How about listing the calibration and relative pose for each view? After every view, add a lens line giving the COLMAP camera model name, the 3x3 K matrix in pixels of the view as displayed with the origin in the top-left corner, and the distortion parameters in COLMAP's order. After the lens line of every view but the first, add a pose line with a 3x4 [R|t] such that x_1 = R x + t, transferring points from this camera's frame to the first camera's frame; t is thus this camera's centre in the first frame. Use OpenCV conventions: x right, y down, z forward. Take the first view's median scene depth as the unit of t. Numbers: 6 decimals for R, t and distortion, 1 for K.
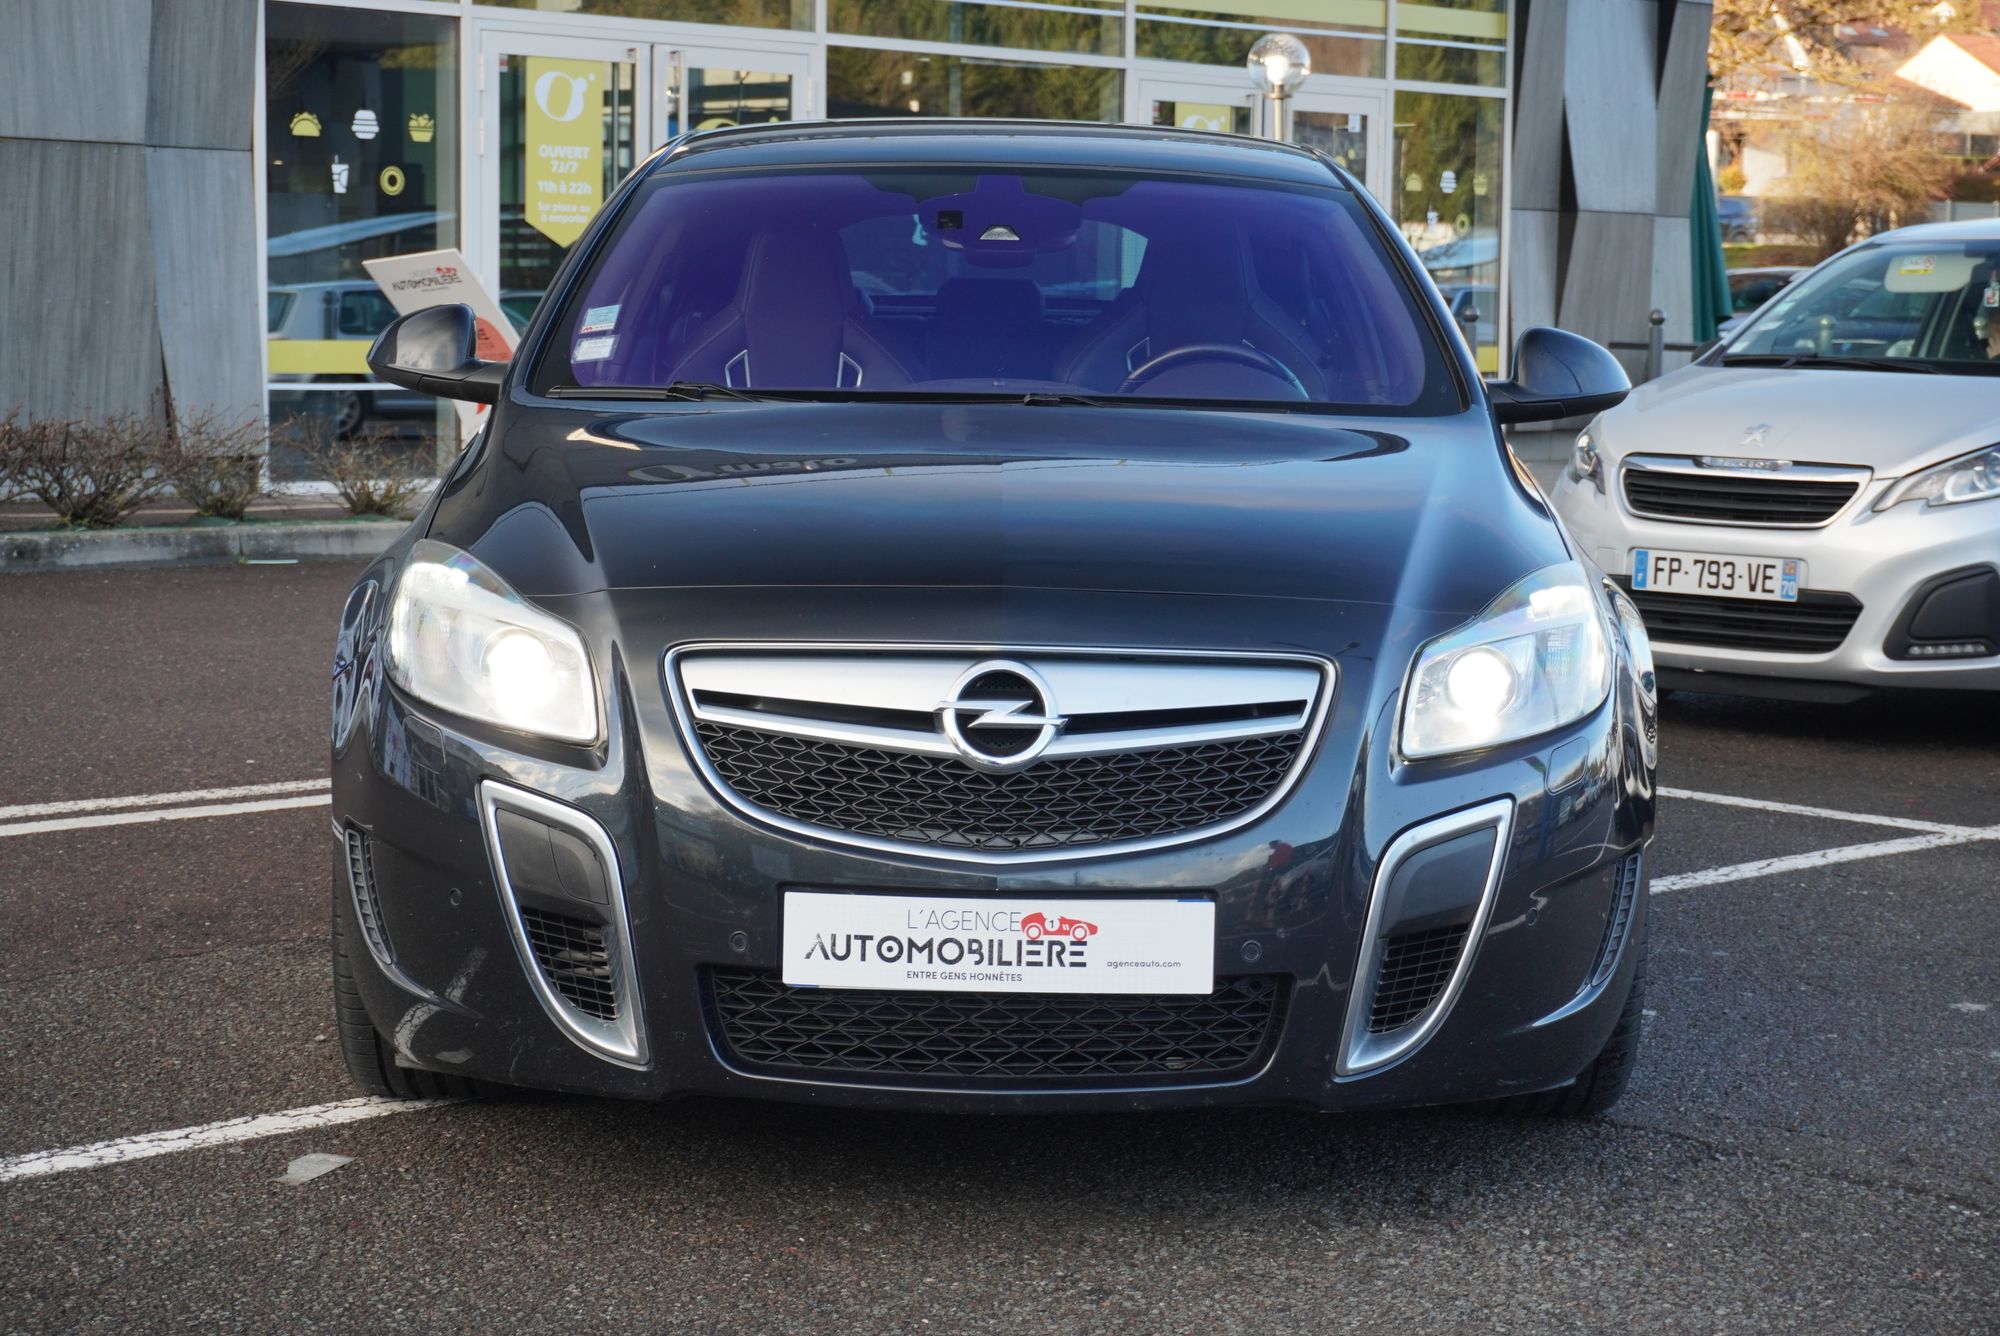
lens RADIAL K [[3755.5, 0, 1000.0], [0, 3755.5, 668.0], [0, 0, 1]] dist [0.004042, 0.141386]
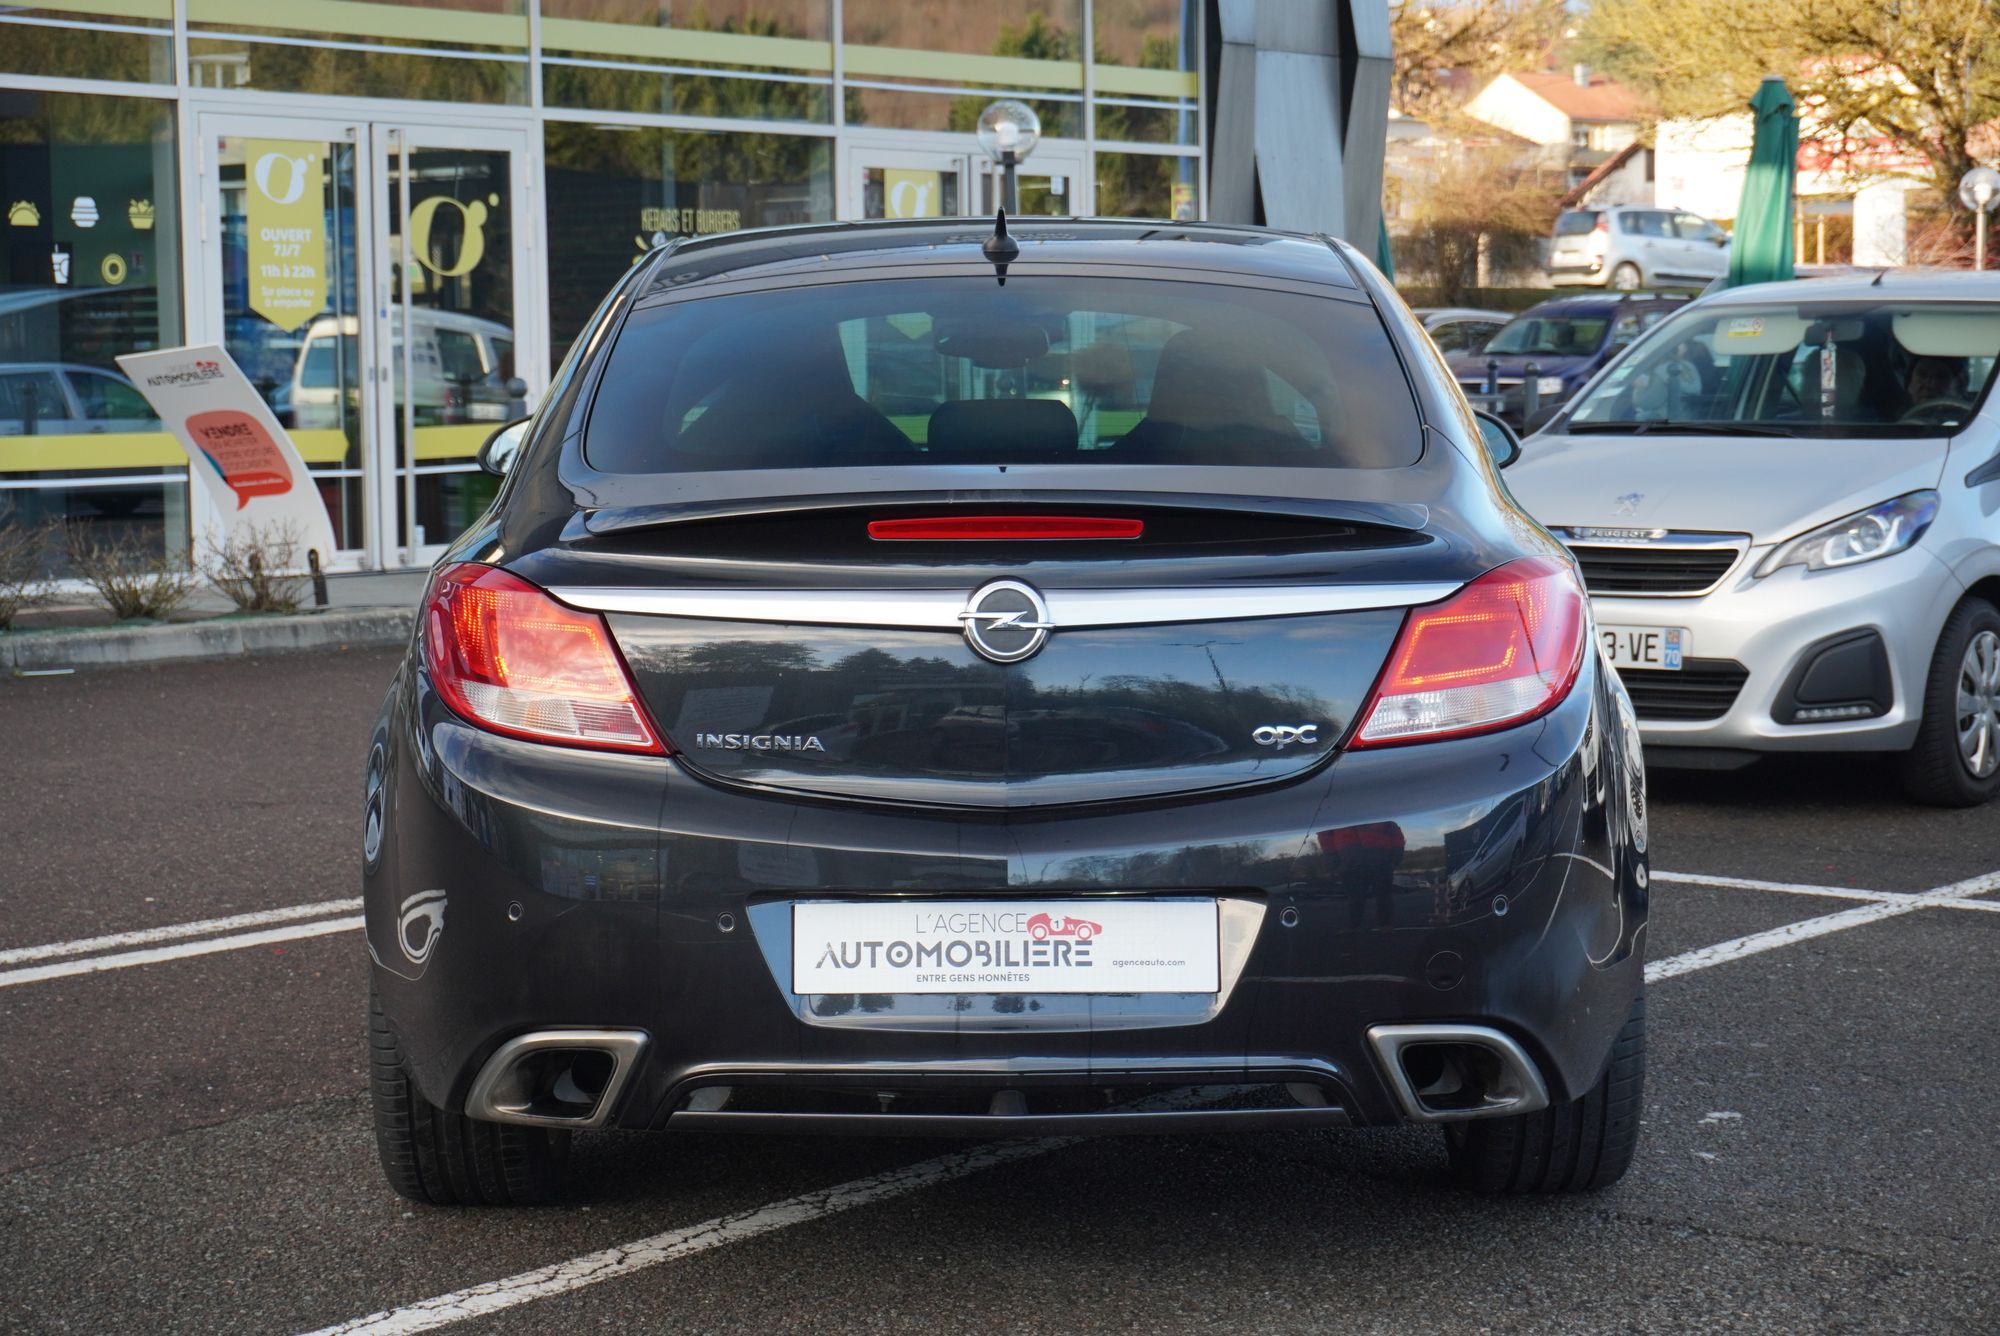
lens RADIAL K [[3734.9, 0, 991.9], [0, 3734.9, 674.0], [0, 0, 1]] dist [0.033904, 0.116201]
pose [[0.993493, -0.036187, 0.107993, -0.047707], [0.037327, 0.999267, -0.008553, -0.008942], [-0.107605, 0.012529, 0.994115, 0.015063]]
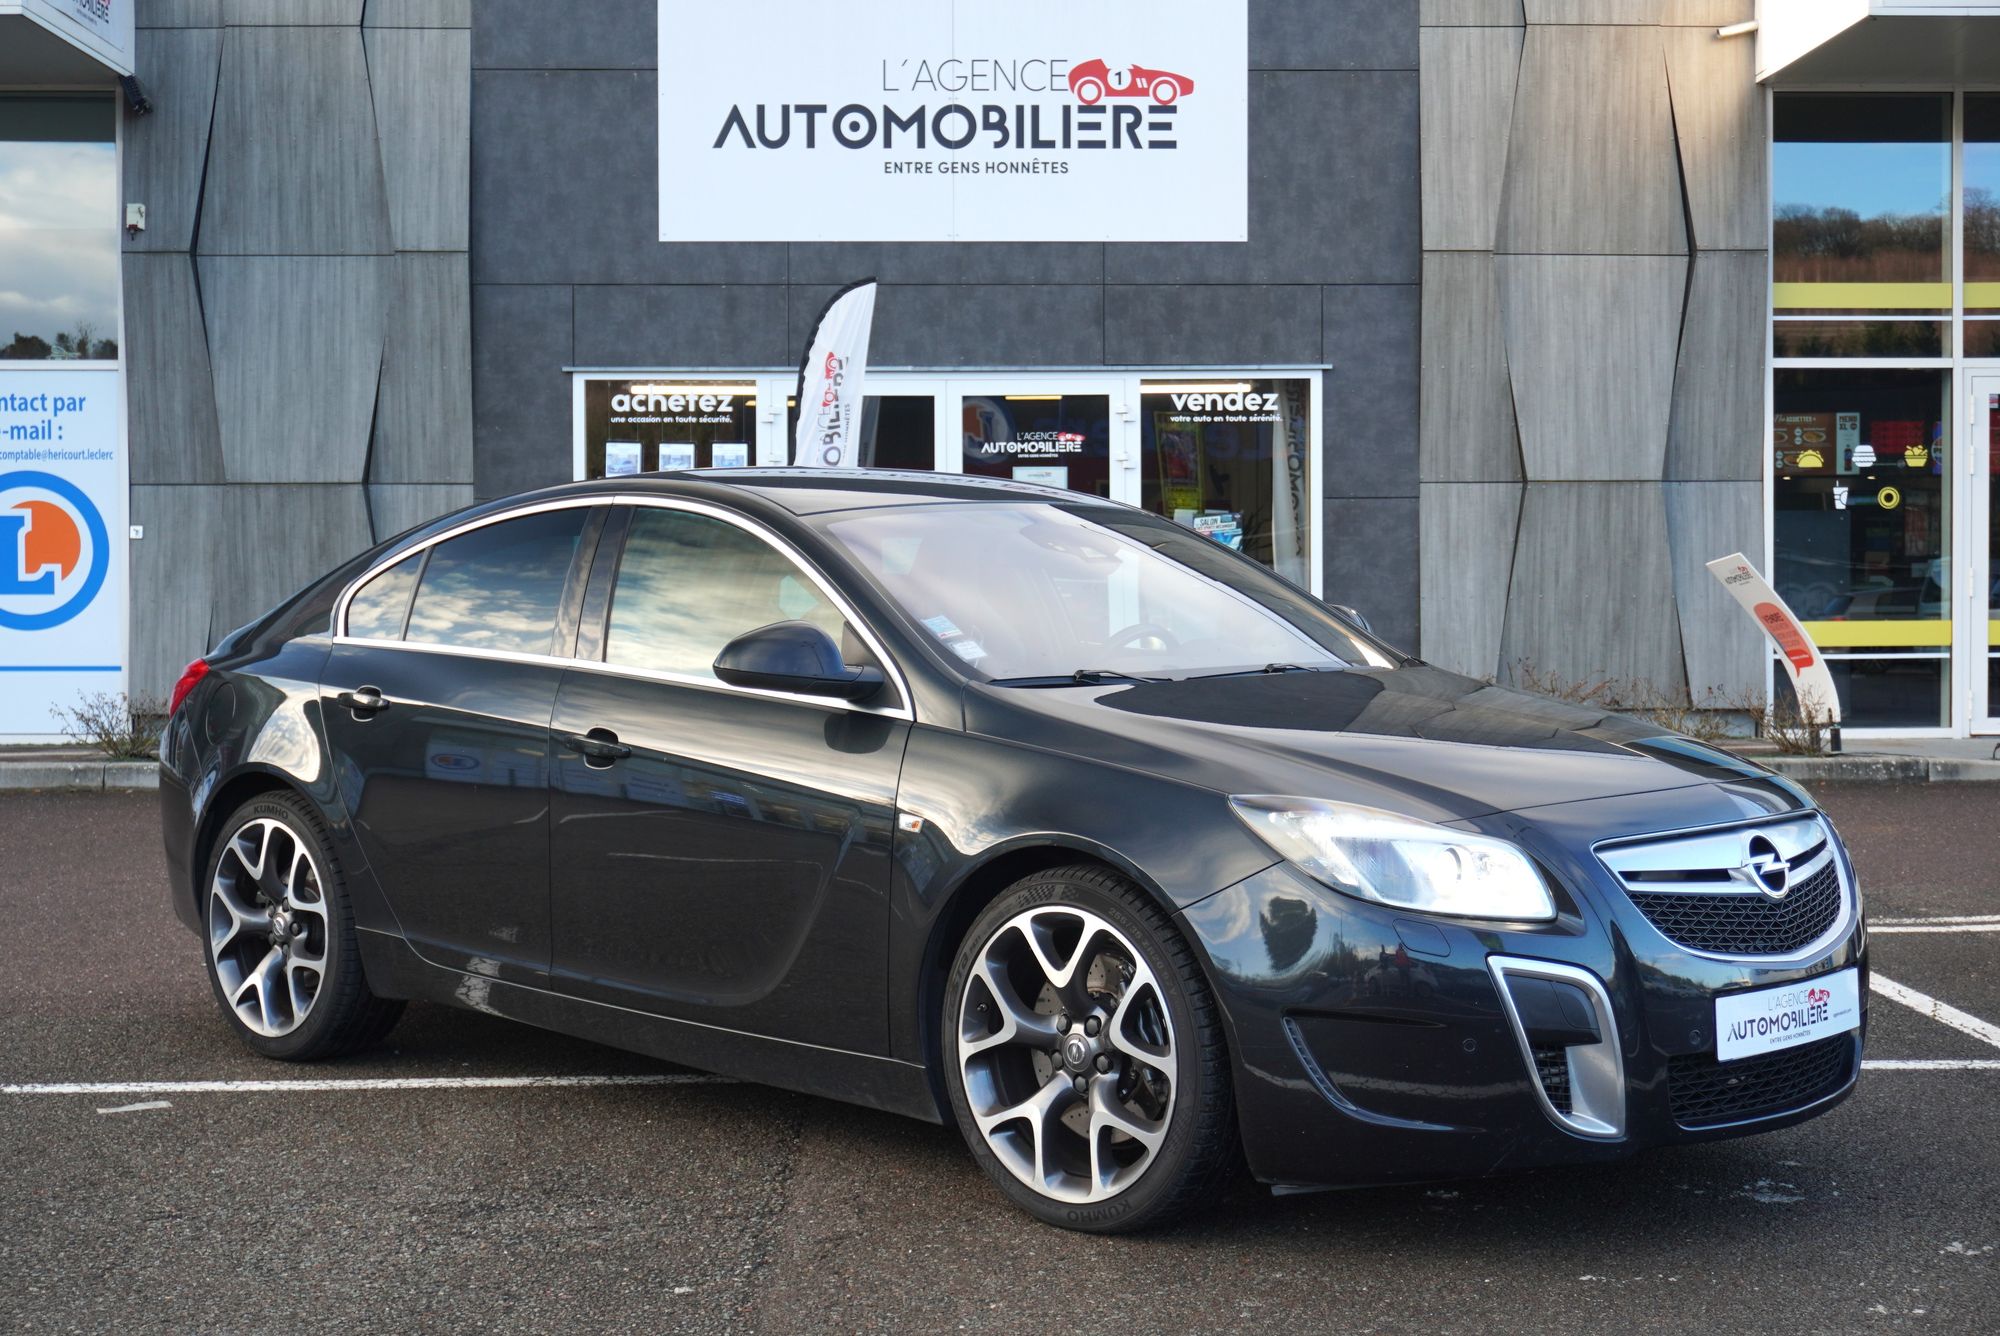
lens RADIAL K [[2836.9, 0, 1000.0], [0, 2836.9, 668.0], [0, 0, 1]] dist [0.009761, 0.048236]
pose [[0.729697, 0.000954, -0.683770, 0.303740], [-0.048873, 0.997514, -0.050763, -0.007164], [0.682022, 0.070460, 0.727930, 0.089541]]
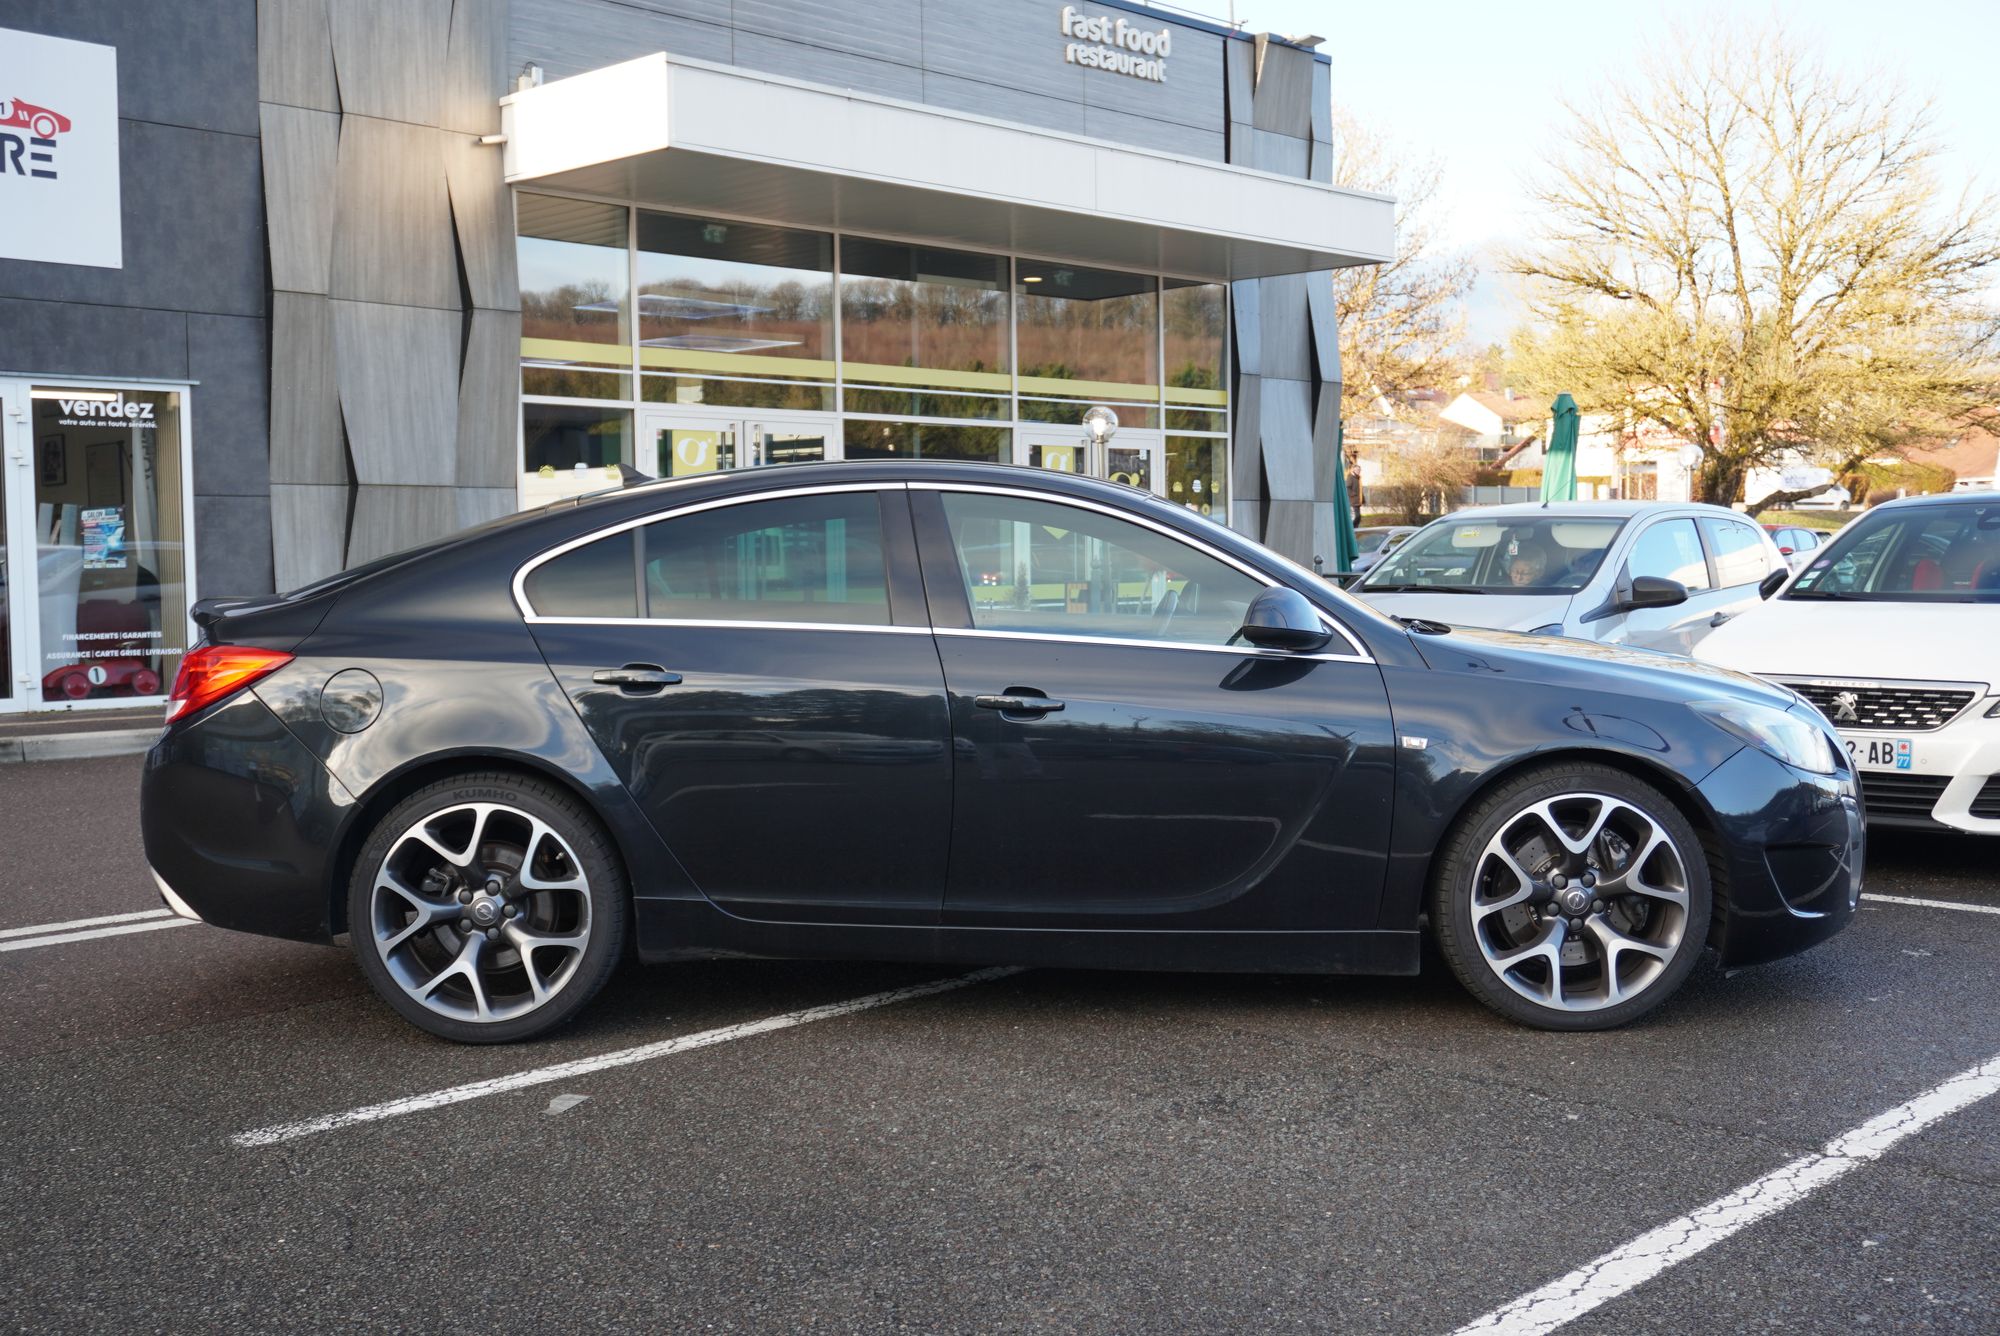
lens RADIAL K [[2125.2, 0, 998.0], [0, 2125.2, 662.2], [0, 0, 1]] dist [0.012243, -0.016775]
pose [[0.999287, -0.028365, 0.024912, -0.002015], [0.029494, 0.998497, -0.046189, -0.004488], [-0.023565, 0.046891, 0.998622, 0.009724]]
